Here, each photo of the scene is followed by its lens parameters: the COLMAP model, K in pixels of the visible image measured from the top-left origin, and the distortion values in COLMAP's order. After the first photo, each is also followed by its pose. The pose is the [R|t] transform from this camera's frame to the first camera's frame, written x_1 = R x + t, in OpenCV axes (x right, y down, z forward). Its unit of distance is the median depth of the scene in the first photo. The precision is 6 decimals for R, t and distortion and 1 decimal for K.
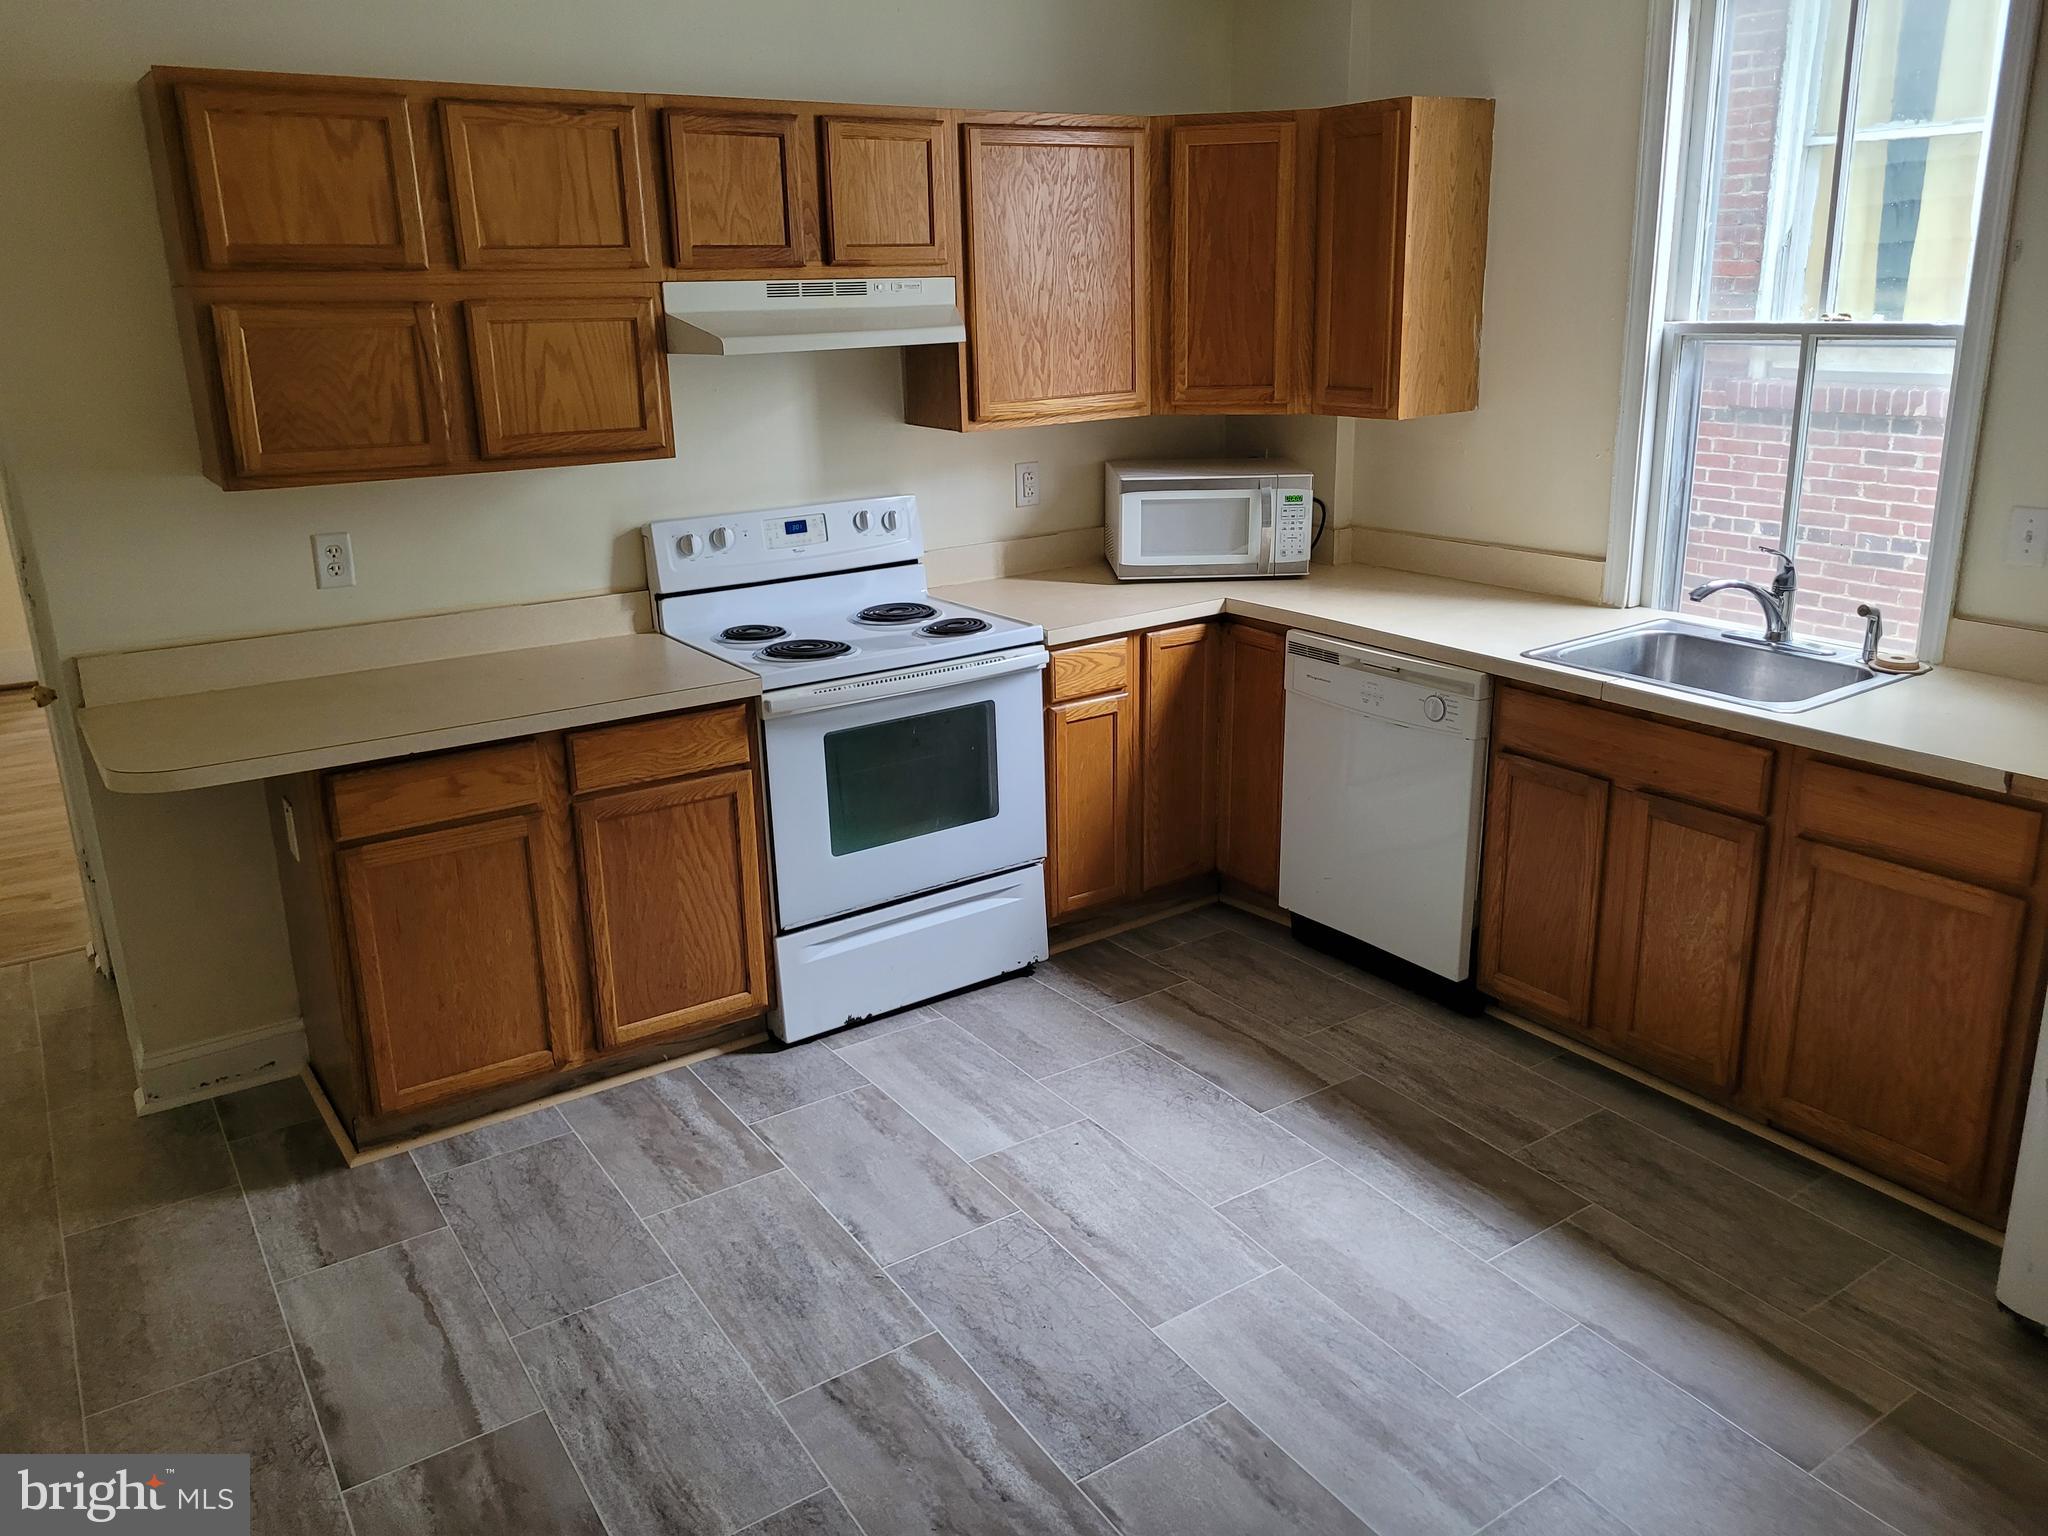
lens RADIAL K [[1547.3, 0, 1040.3], [0, 1547.3, 762.7], [0, 0, 1]] dist [0.029102, -0.009128]
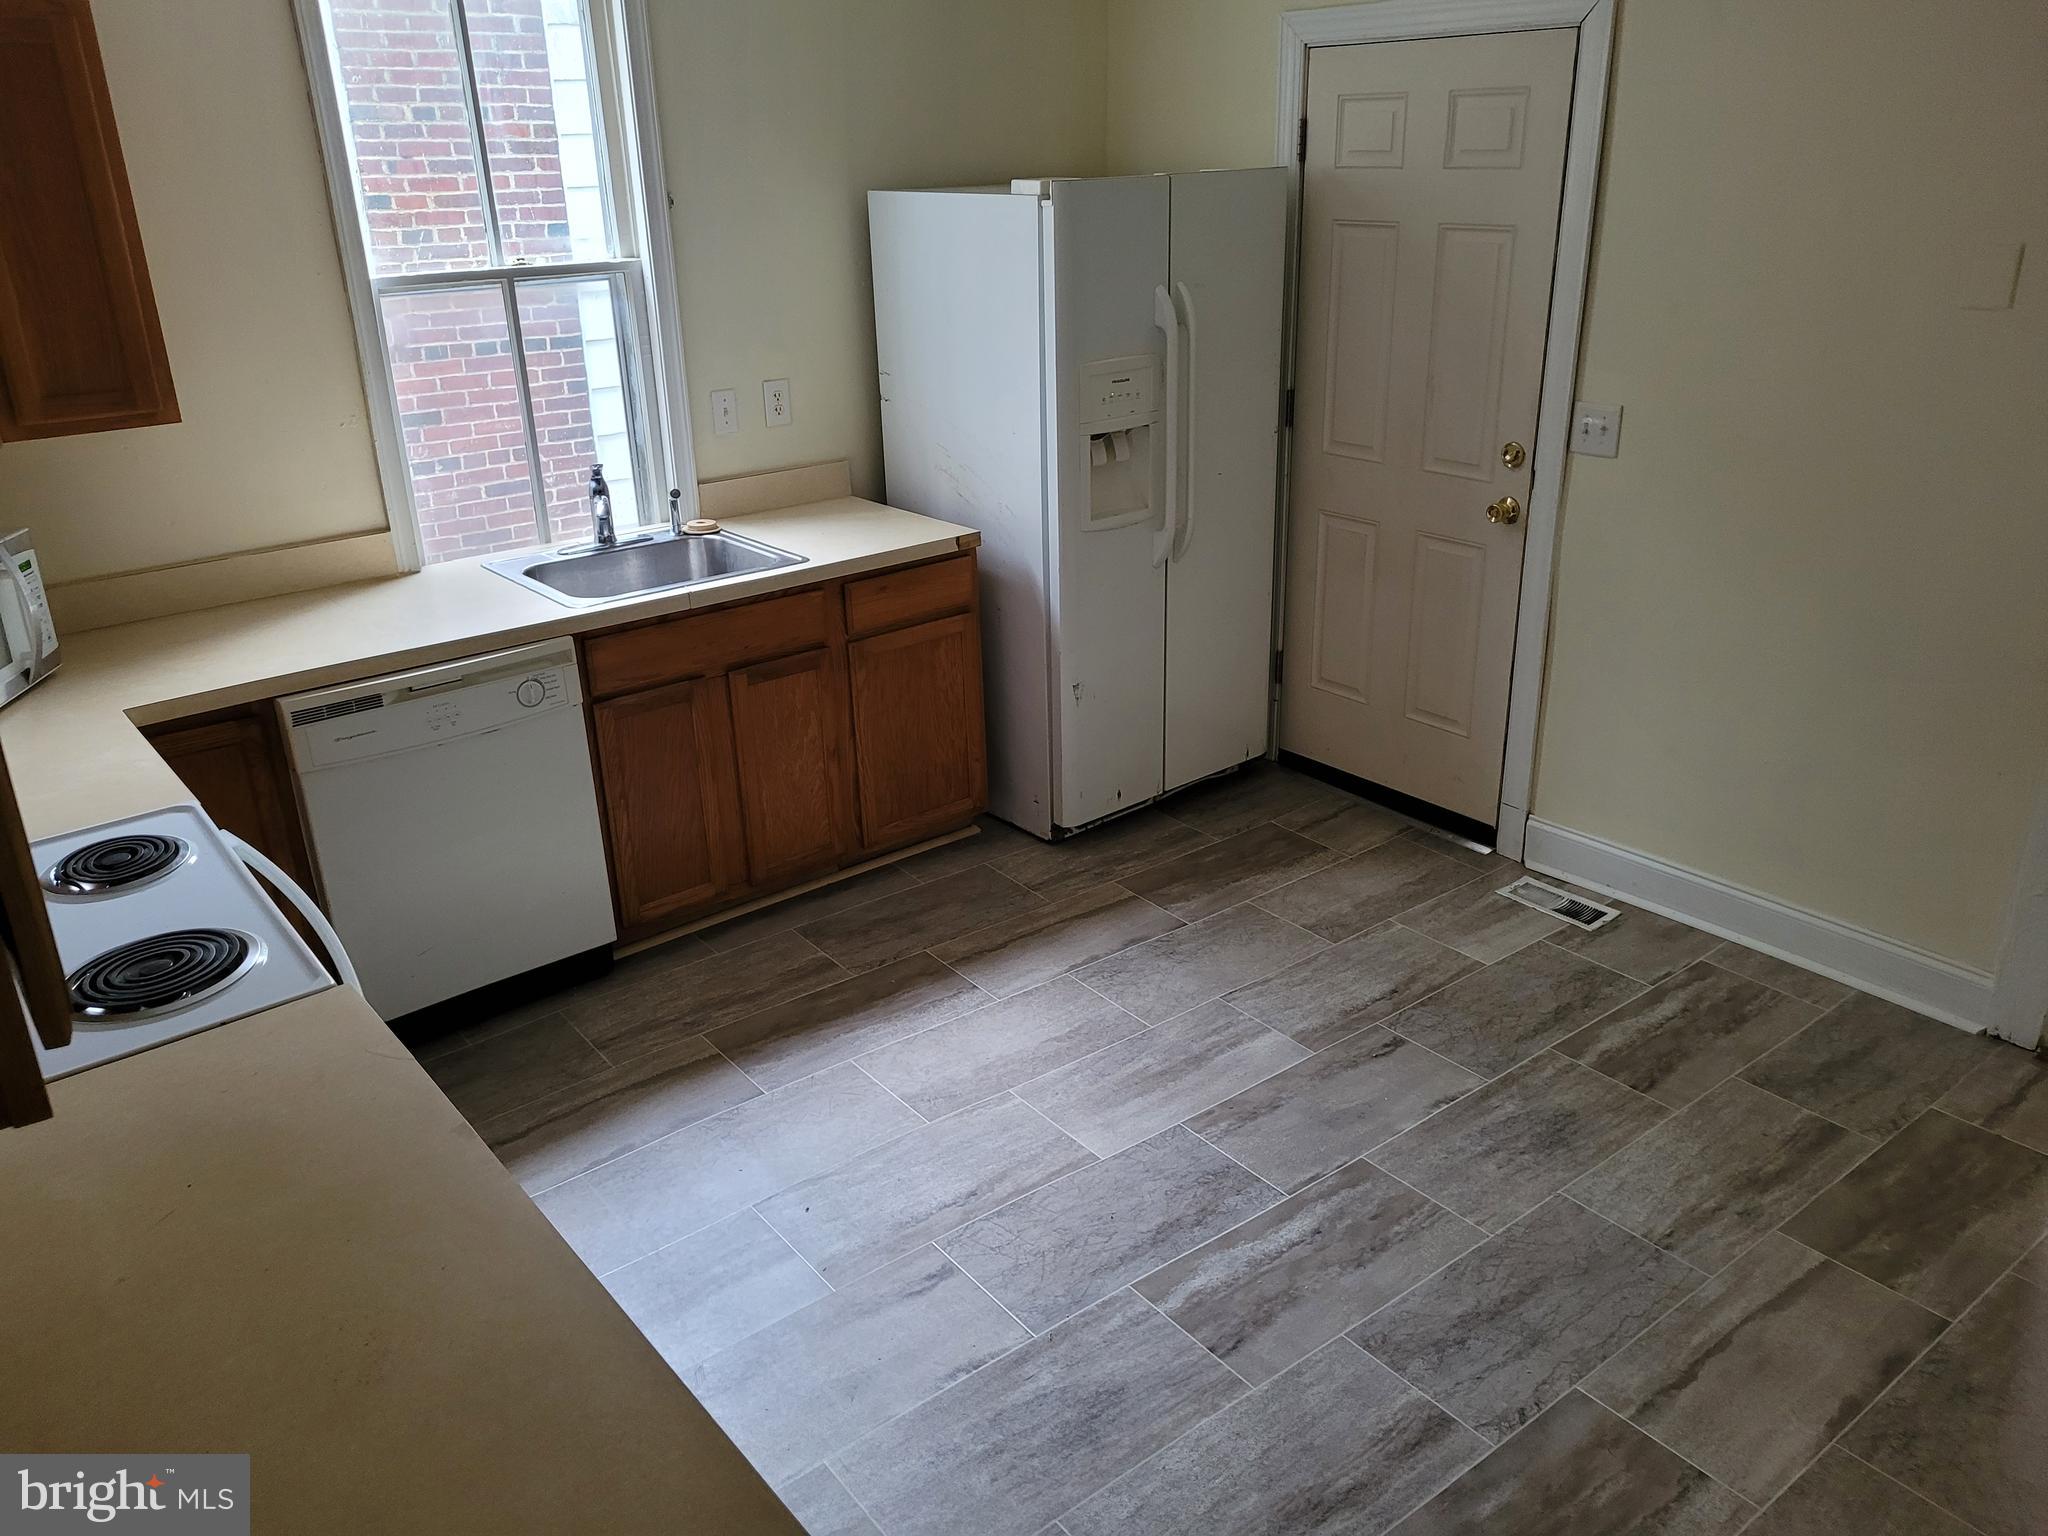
lens RADIAL K [[1547.3, 0, 1036.2], [0, 1547.3, 767.3], [0, 0, 1]] dist [0.029102, -0.009128]
pose [[-0.079391, -0.351764, 0.932716, -0.829100], [0.323048, 0.876095, 0.357908, -0.290762], [-0.943047, 0.329726, 0.044082, 0.844762]]
